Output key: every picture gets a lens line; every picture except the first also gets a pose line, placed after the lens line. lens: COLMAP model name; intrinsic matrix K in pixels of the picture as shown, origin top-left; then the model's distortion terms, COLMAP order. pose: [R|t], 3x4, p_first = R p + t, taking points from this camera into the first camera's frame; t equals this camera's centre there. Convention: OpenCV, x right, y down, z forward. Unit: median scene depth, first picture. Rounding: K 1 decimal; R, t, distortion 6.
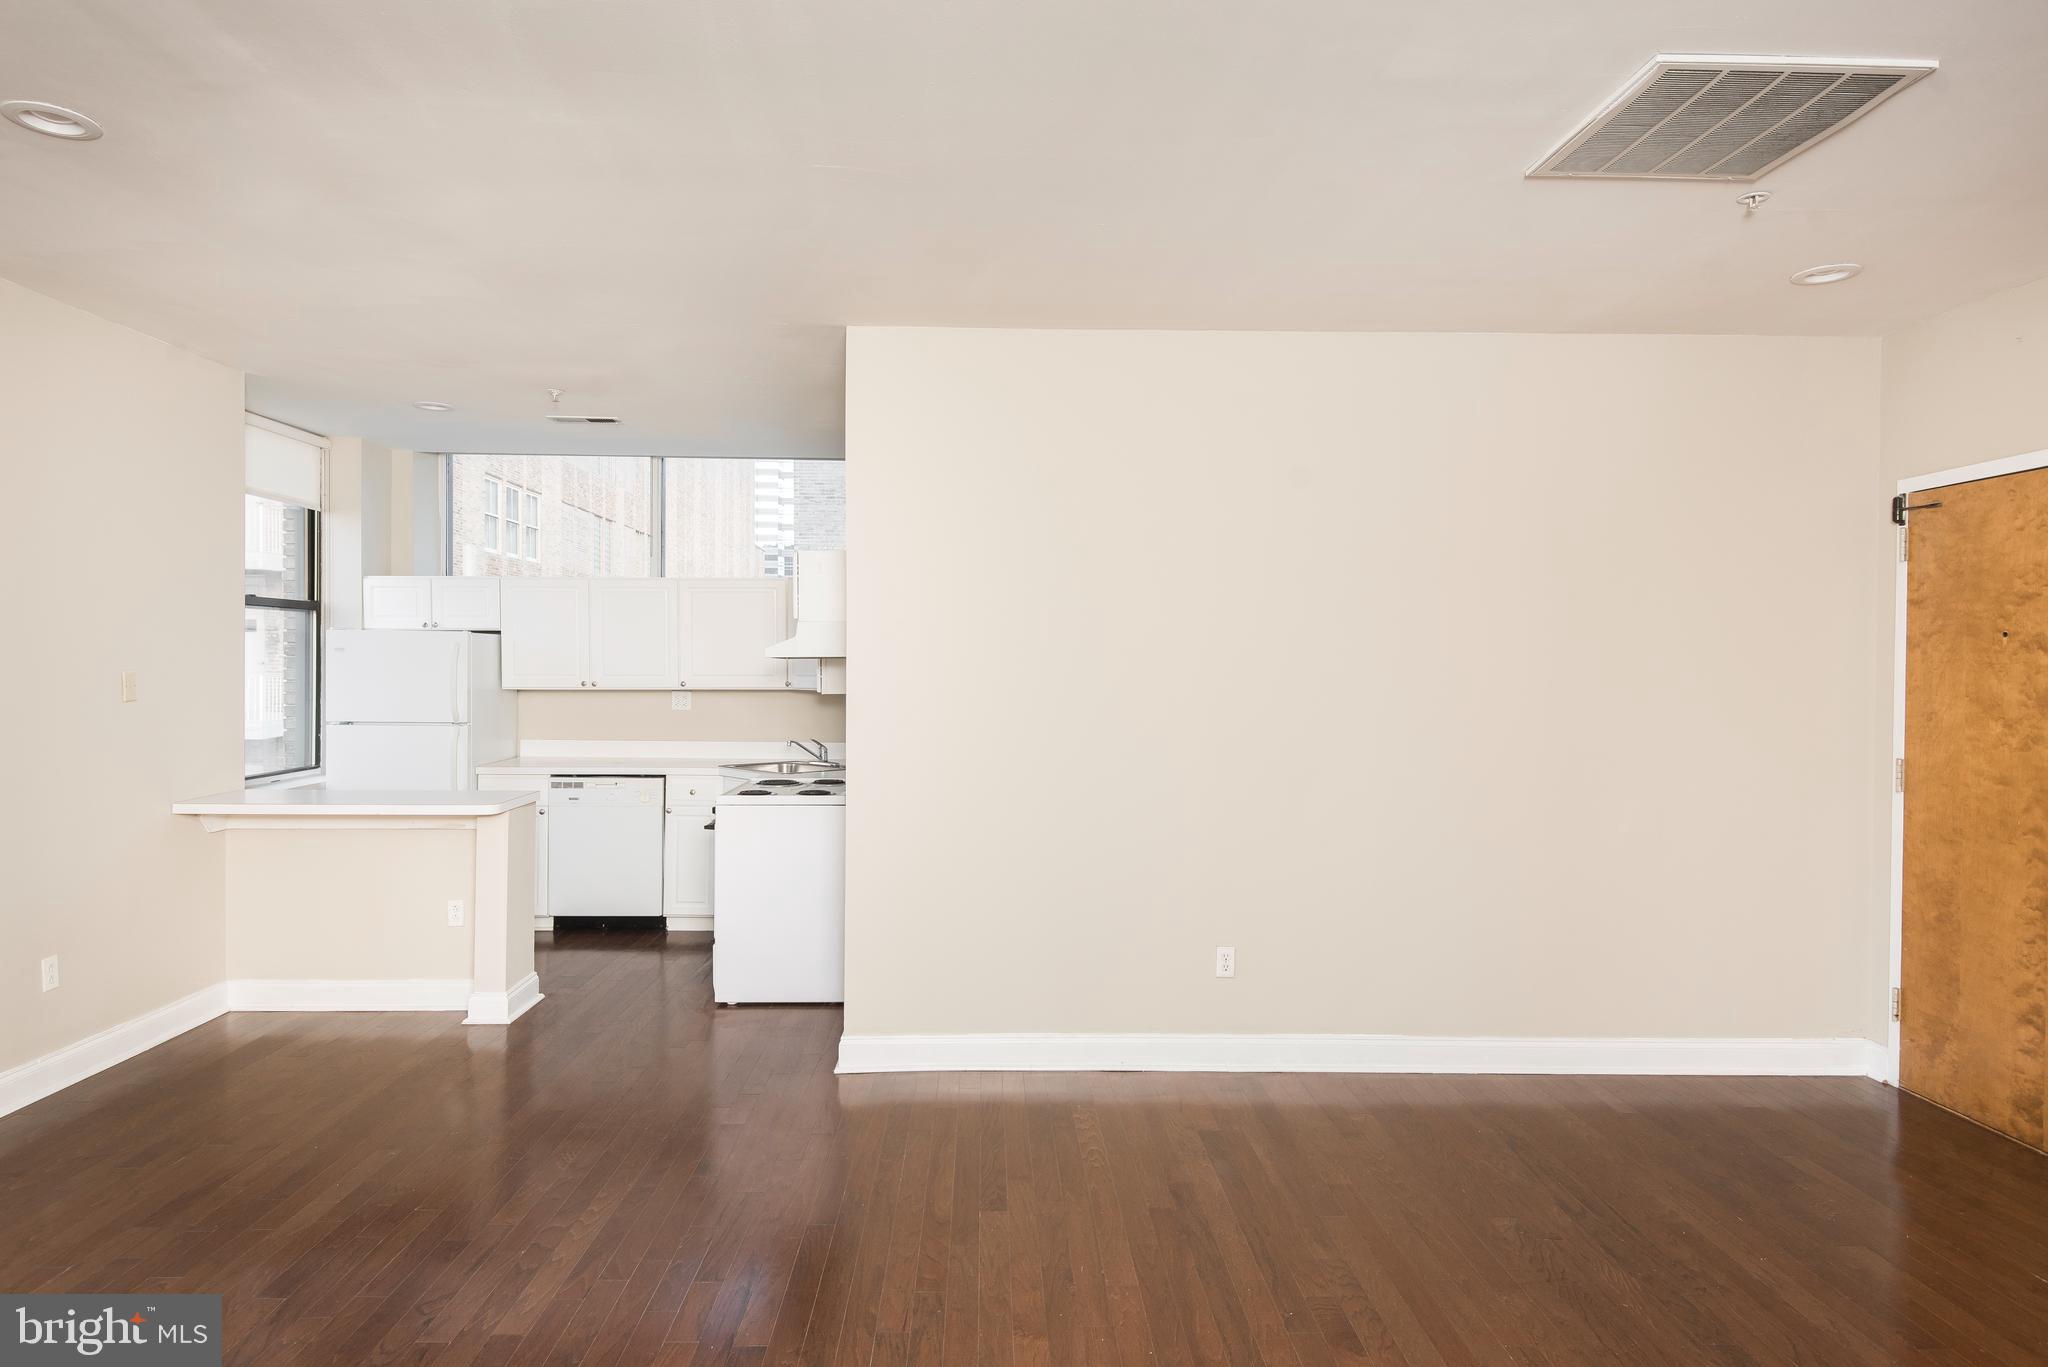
lens RADIAL K [[1212.1, 0, 1027.5], [0, 1212.1, 679.4], [0, 0, 1]] dist [0.000850, -0.002021]
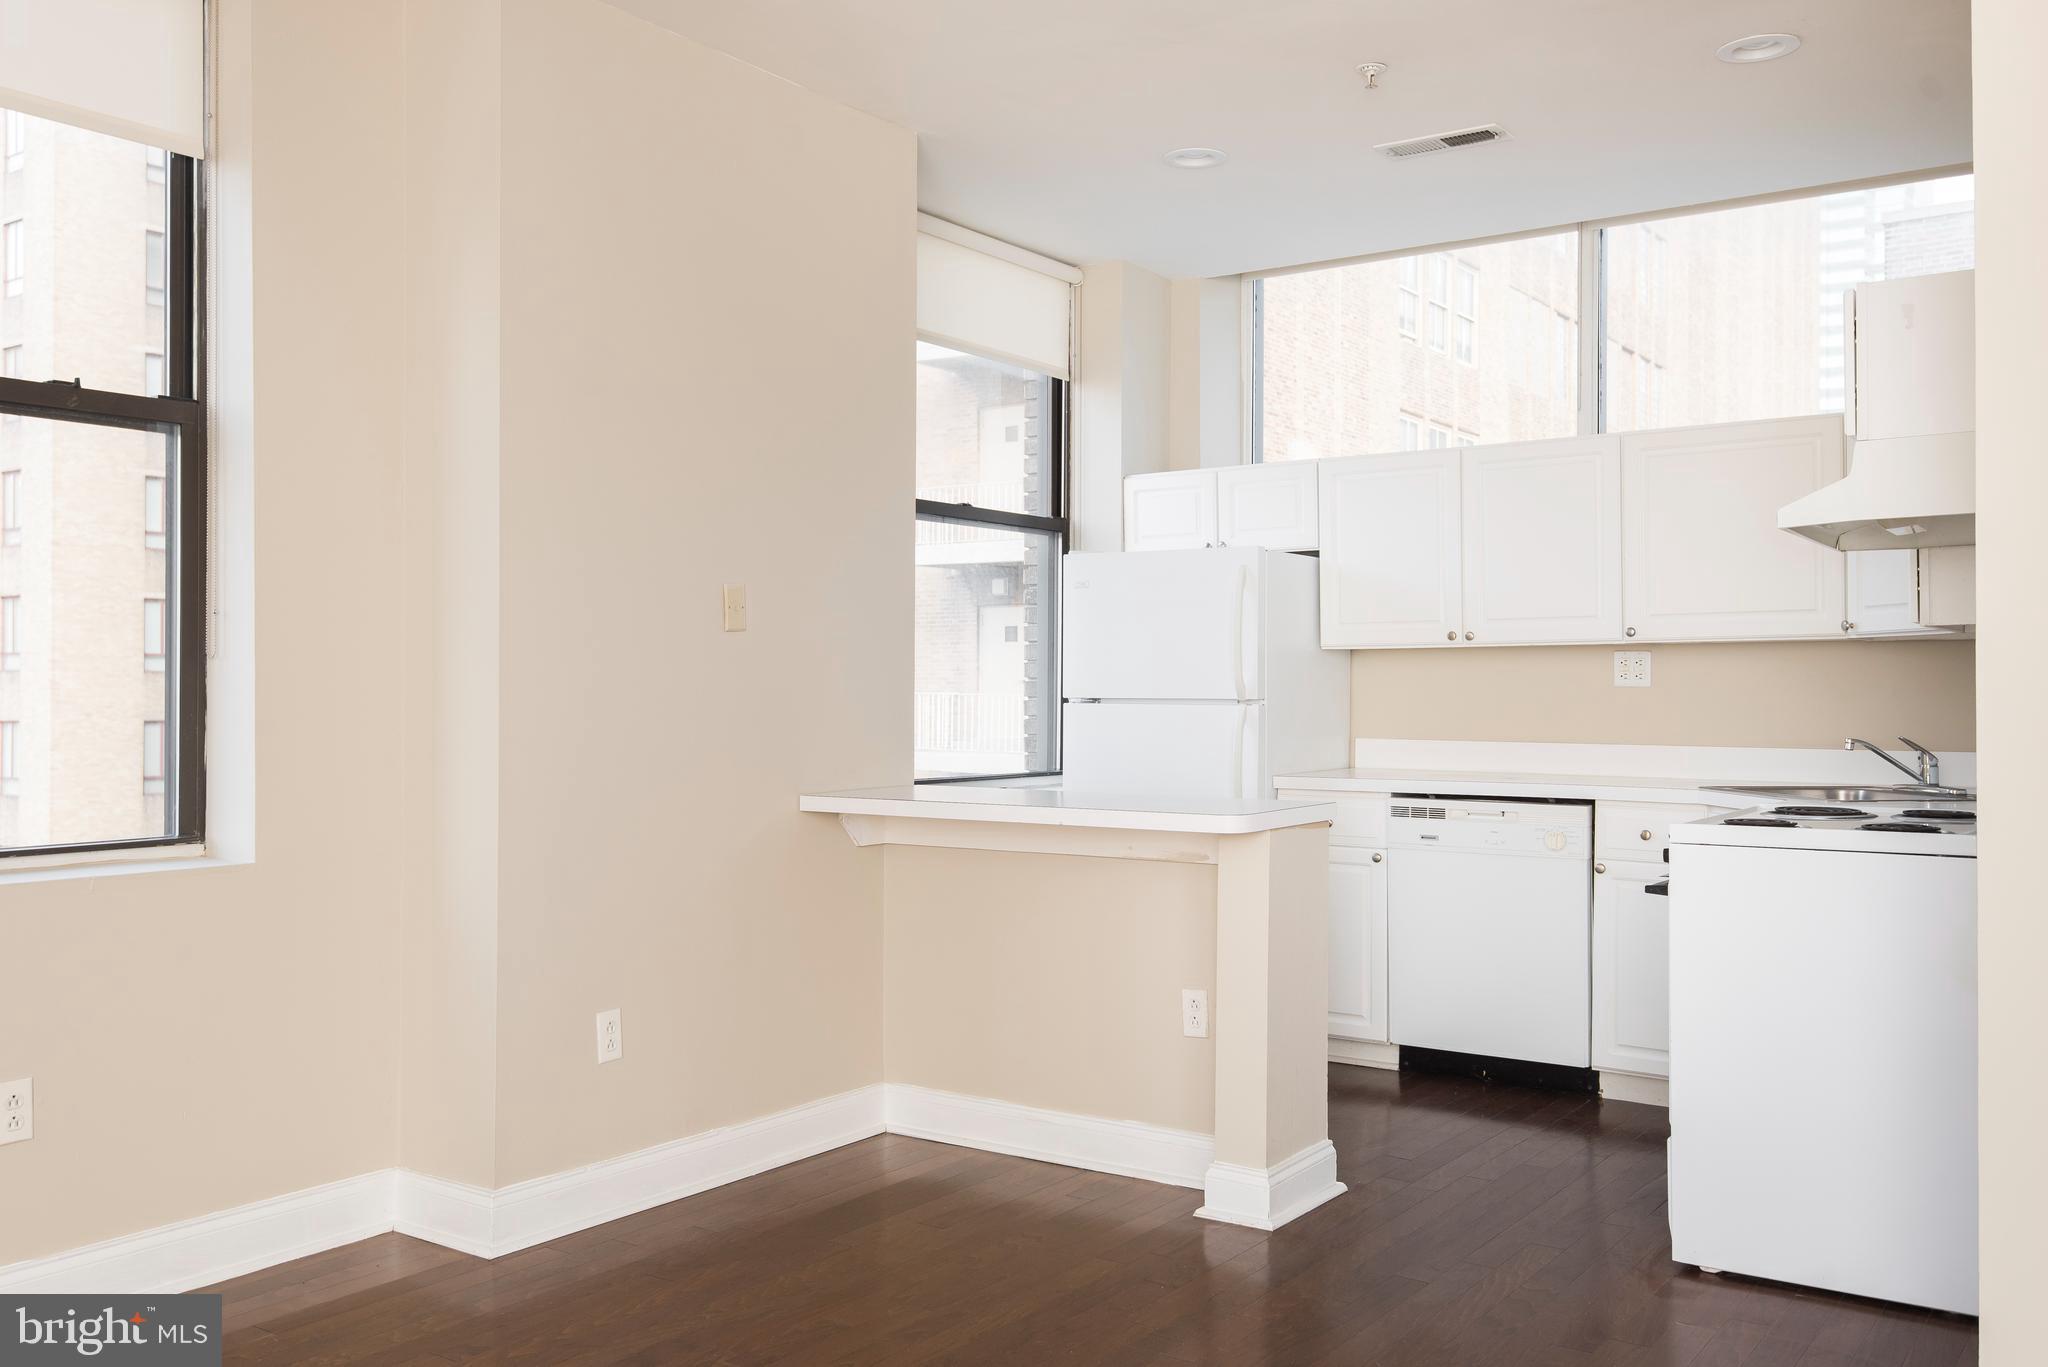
lens RADIAL K [[1783.2, 0, 1024.0], [0, 1783.2, 683.5], [0, 0, 1]] dist [0.046114, 0.001550]
pose [[0.802521, -0.007415, -0.596578, -0.031163], [-0.005124, 0.999800, -0.019320, 0.044139], [0.596602, 0.018562, 0.802323, 0.223284]]
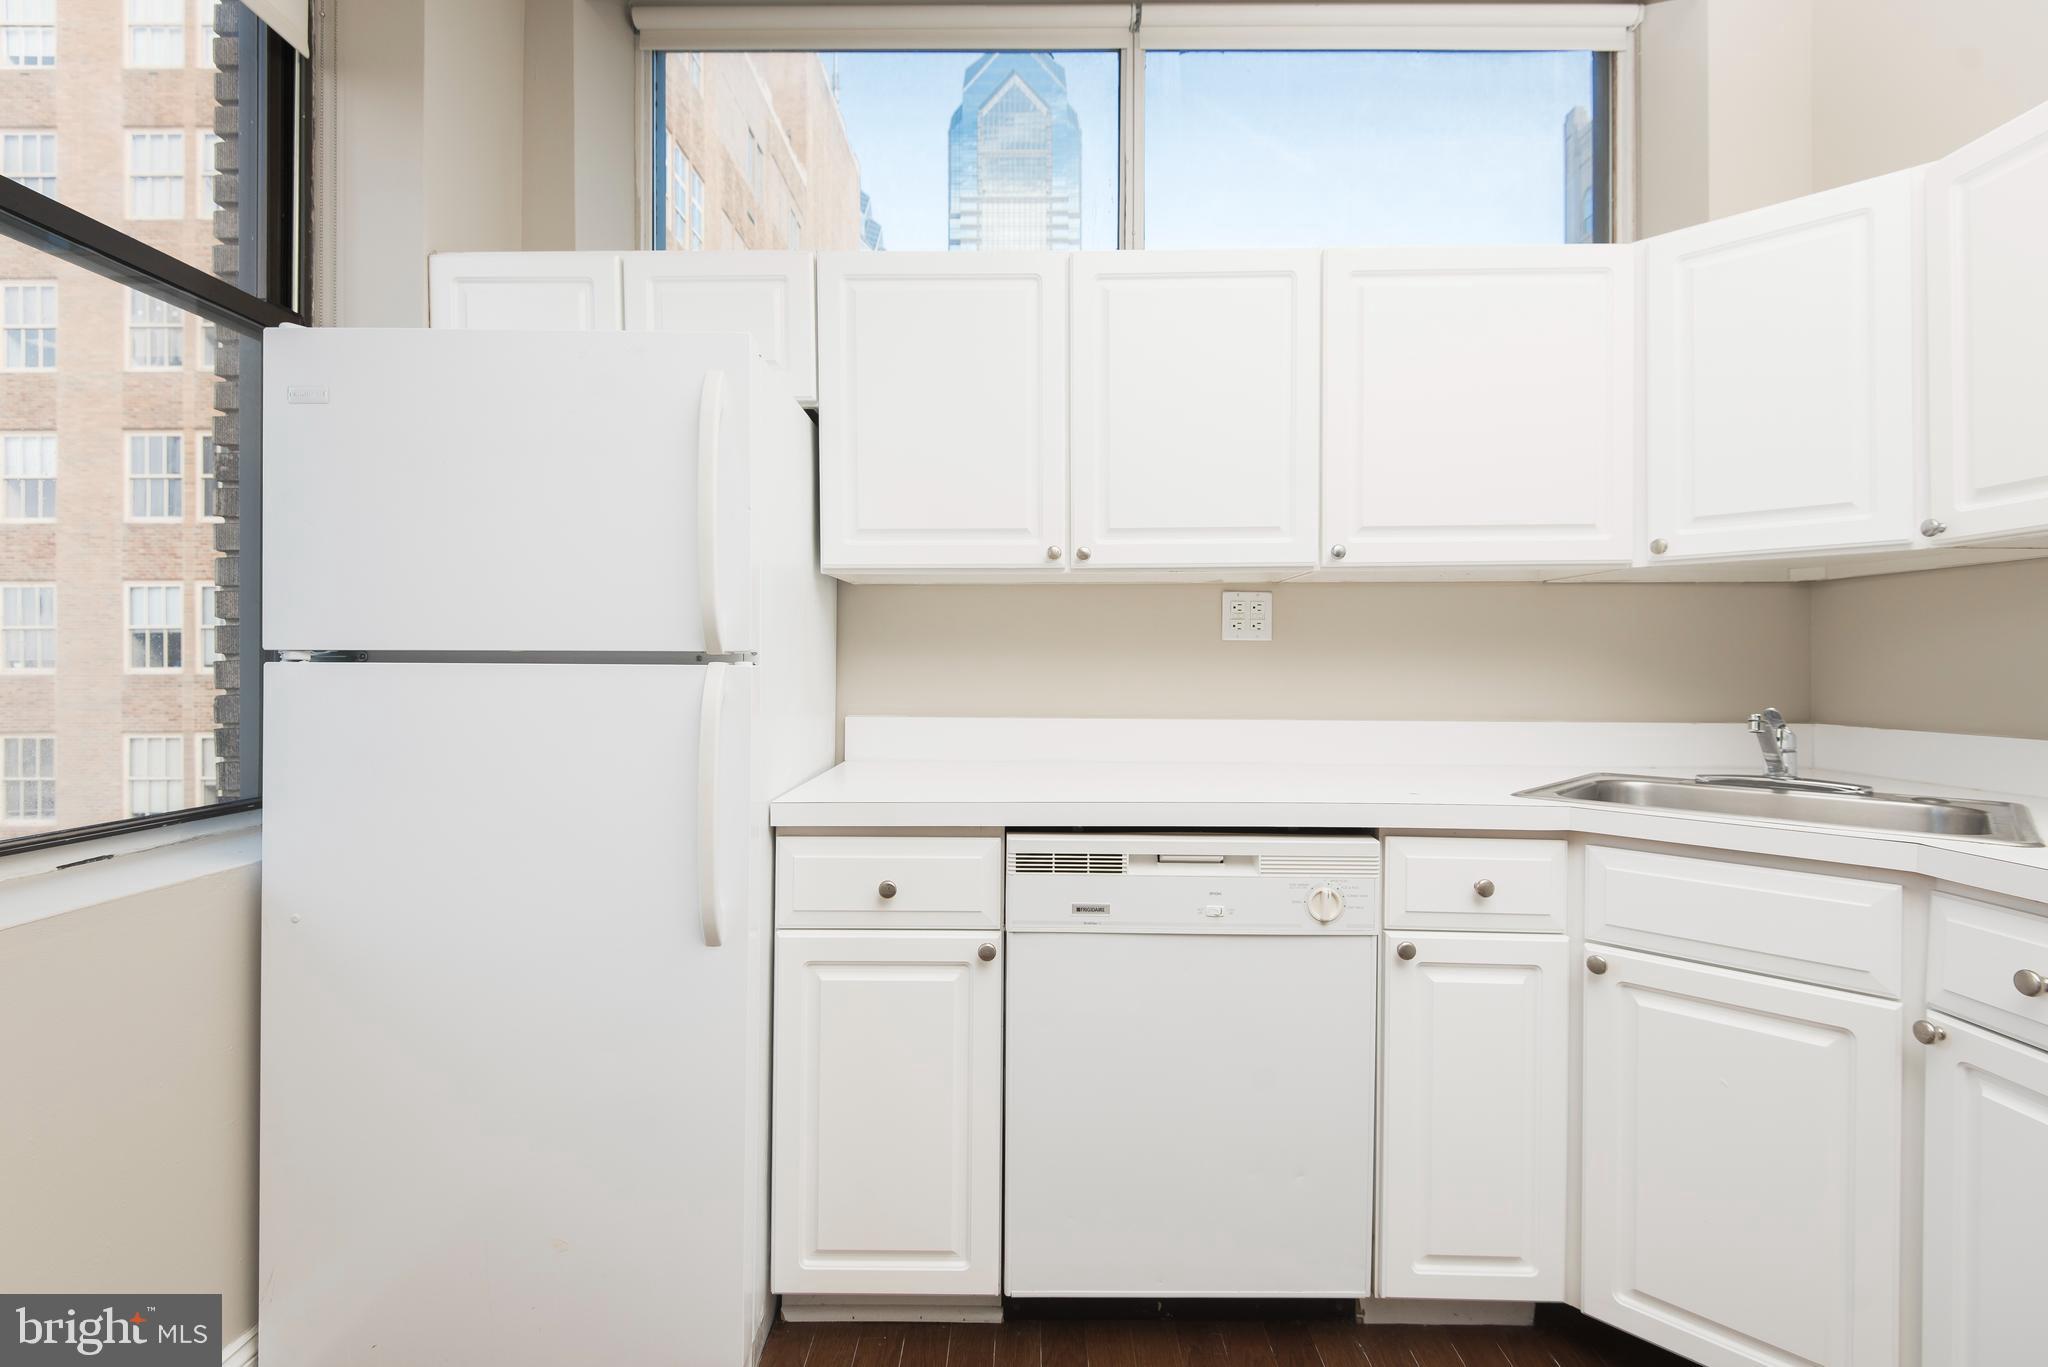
lens RADIAL K [[922.5, 0, 1013.4], [0, 922.5, 666.5], [0, 0, 1]] dist [0.036429, -0.022964]
pose [[0.998954, -0.005877, -0.045336, -0.381439], [0.005117, 0.999844, -0.016880, 0.041843], [0.045428, 0.016630, 0.998829, 0.765914]]
